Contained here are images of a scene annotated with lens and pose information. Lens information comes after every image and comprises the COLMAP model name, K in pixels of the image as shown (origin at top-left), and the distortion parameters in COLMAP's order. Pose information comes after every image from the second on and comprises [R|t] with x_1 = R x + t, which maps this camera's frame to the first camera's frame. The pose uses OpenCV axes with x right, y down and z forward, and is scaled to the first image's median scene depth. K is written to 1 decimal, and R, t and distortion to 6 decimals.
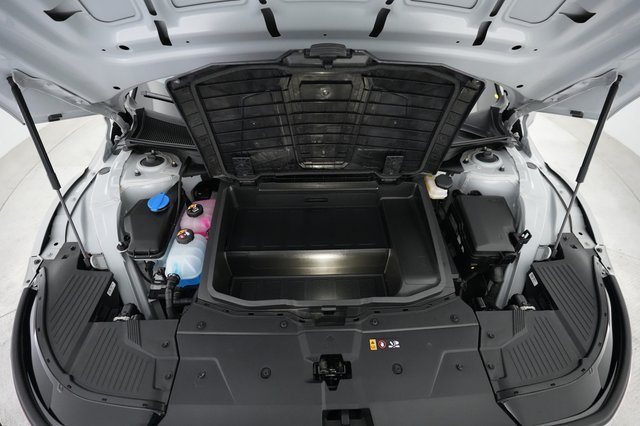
lens RADIAL K [[312.7, 0, 320.0], [0, 312.7, 213.0], [0, 0, 1]] dist [0.002021, 0.000543]
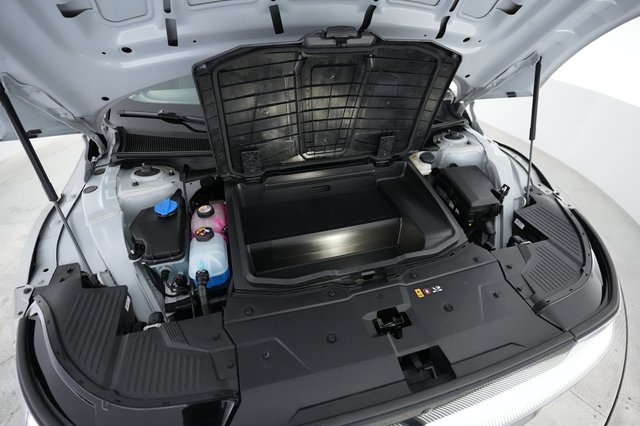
lens RADIAL K [[312.7, 0, 320.0], [0, 312.7, 213.0], [0, 0, 1]] dist [0.002021, 0.000543]
pose [[0.968191, -0.143656, 0.204862, -0.282340], [0.170683, 0.977875, -0.120944, 0.192166], [-0.182955, 0.152064, 0.971290, -0.005999]]
